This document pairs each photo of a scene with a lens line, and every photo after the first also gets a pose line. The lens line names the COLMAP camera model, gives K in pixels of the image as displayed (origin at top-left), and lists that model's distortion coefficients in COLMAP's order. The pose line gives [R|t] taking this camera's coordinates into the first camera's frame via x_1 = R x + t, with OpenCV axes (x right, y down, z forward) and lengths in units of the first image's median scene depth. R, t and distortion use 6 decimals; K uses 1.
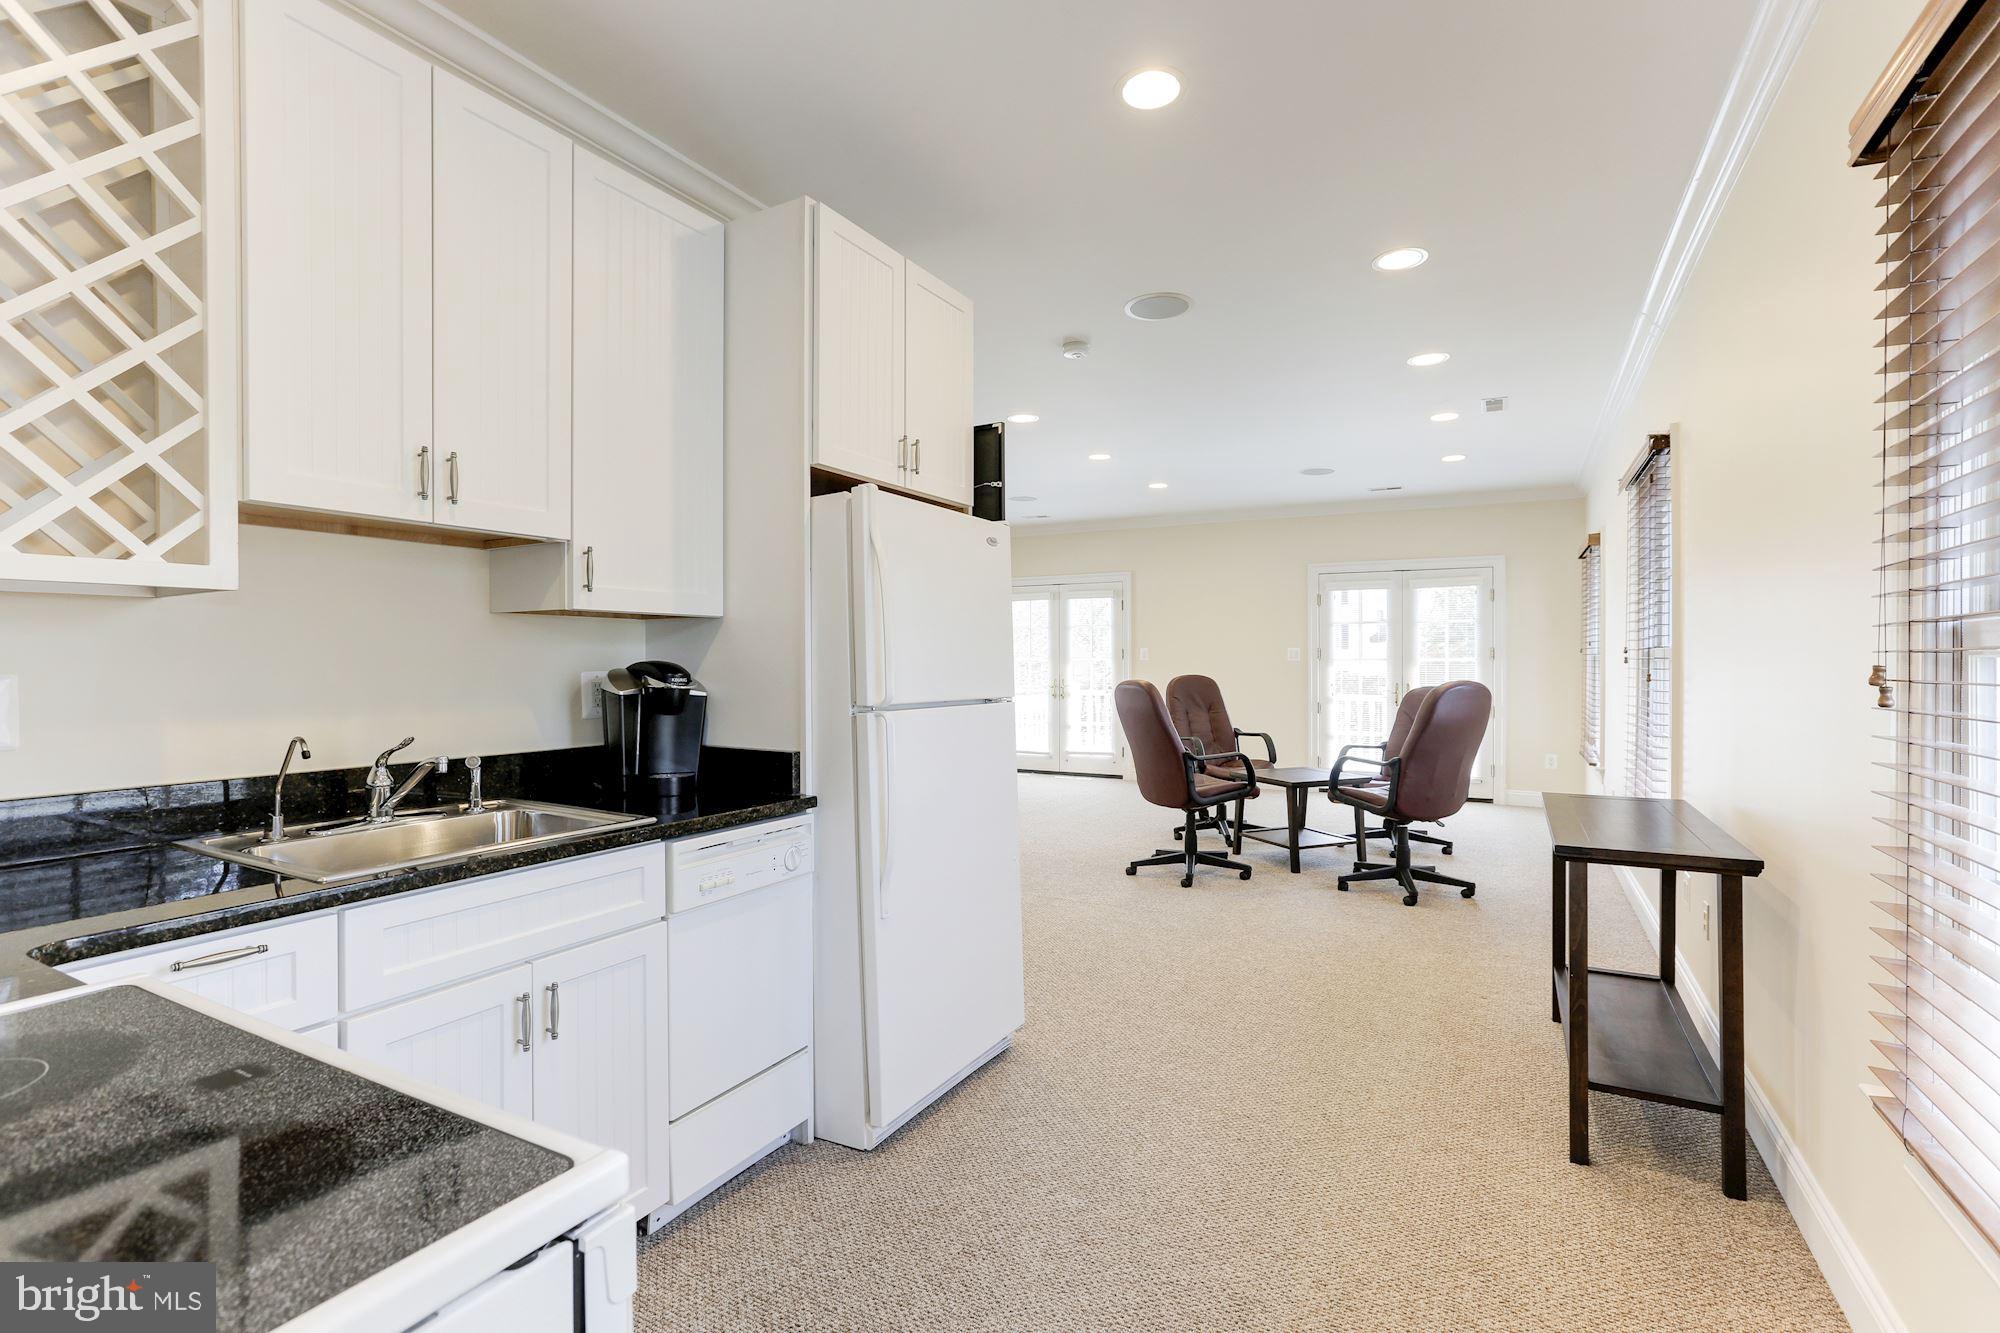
lens RADIAL K [[919.0, 0, 1005.4], [0, 919.0, 667.9], [0, 0, 1]] dist [-0.002878, -0.000158]
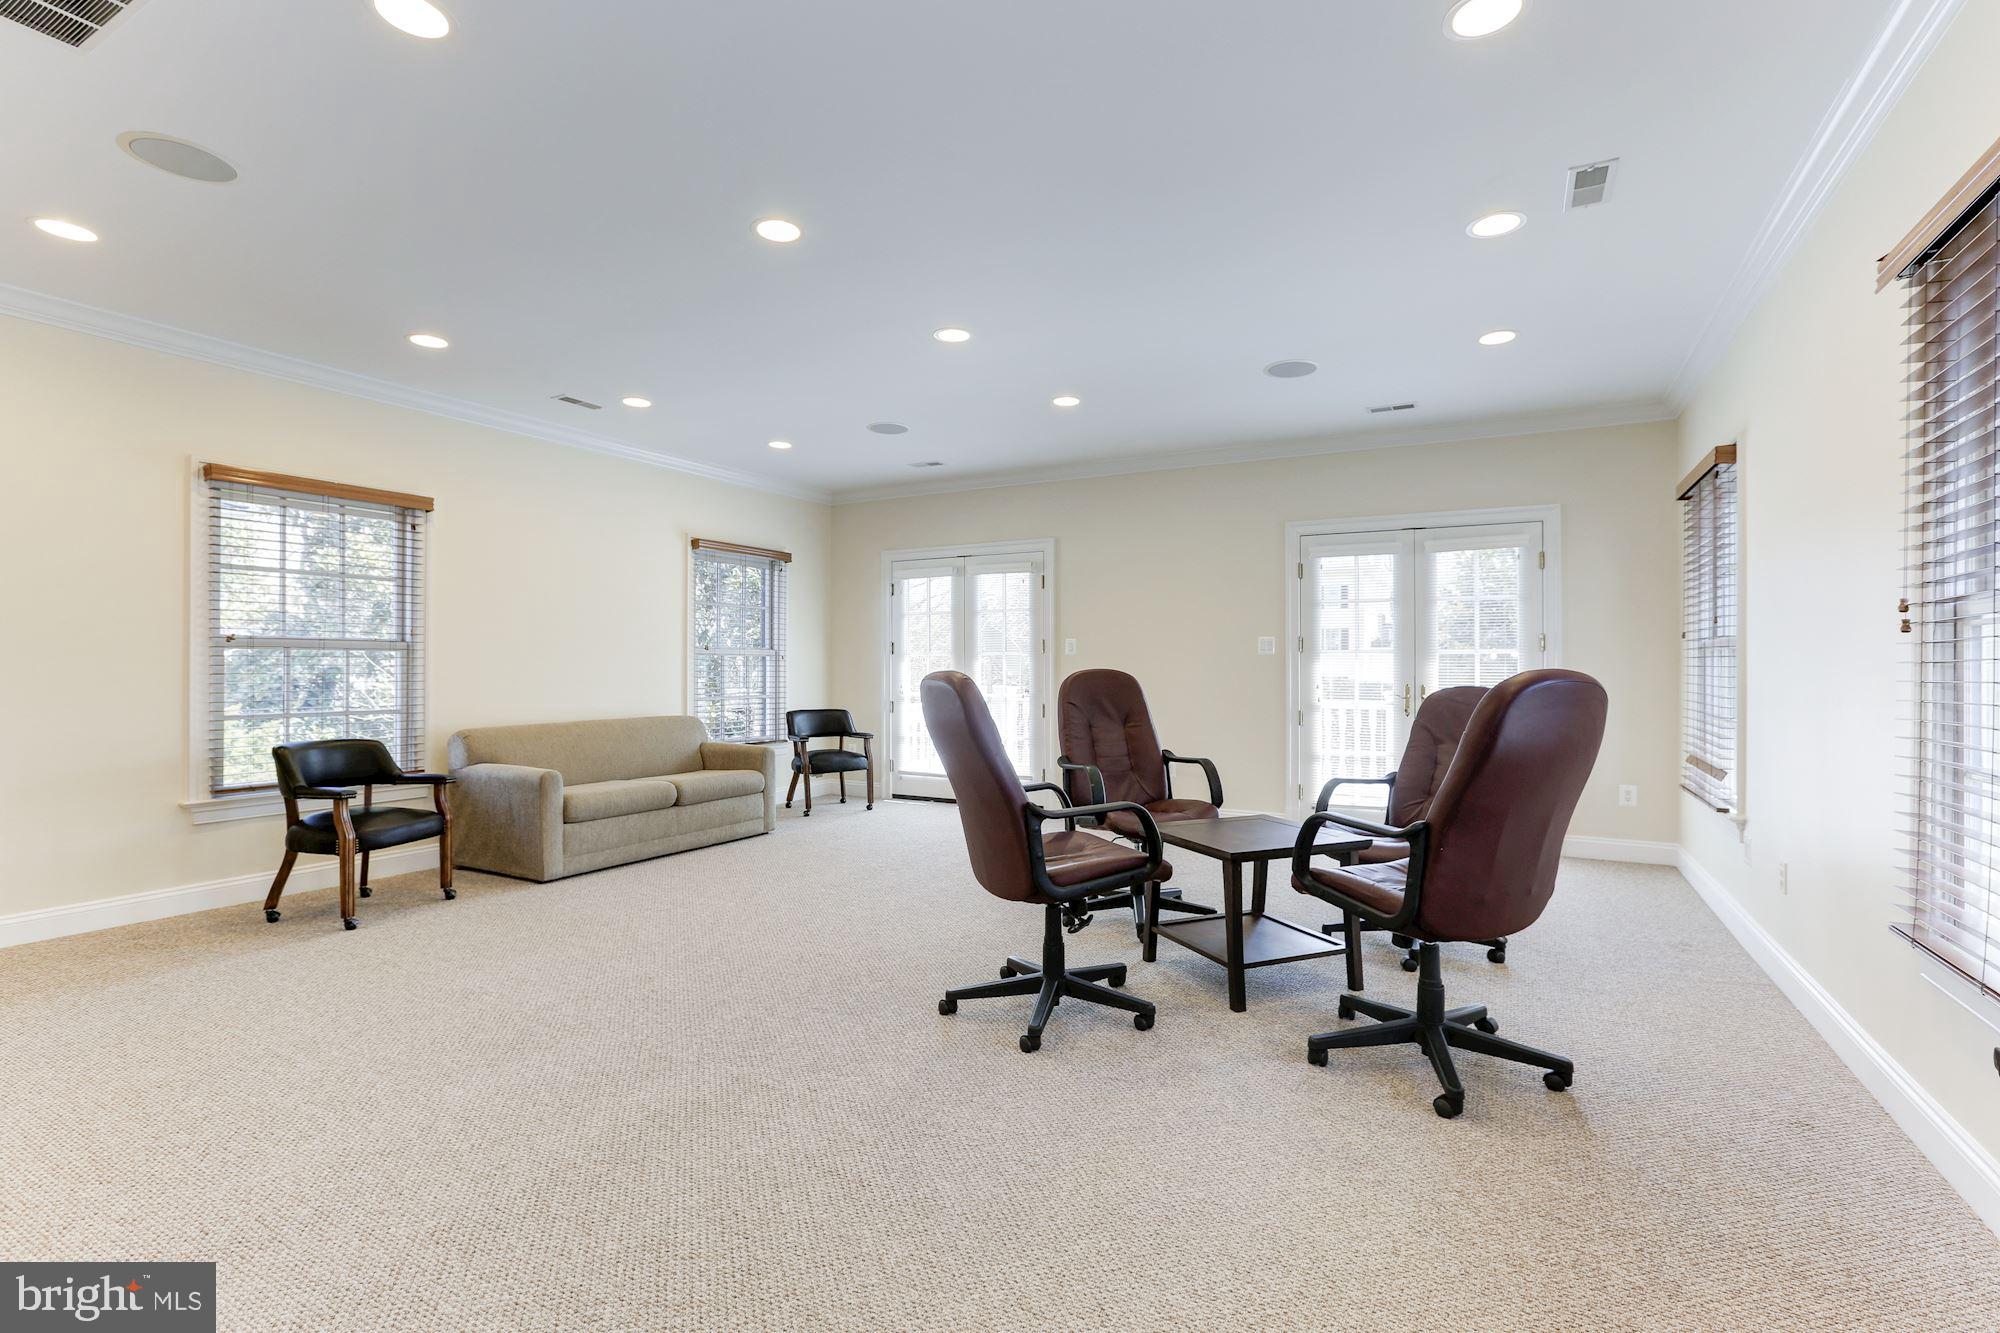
lens RADIAL K [[919.0, 0, 993.4], [0, 919.0, 662.5], [0, 0, 1]] dist [-0.002878, -0.000158]
pose [[0.999916, 0.002533, -0.012721, 0.169927], [-0.002693, 0.999918, -0.012536, 0.014544], [0.012688, 0.012569, 0.999841, 0.423383]]
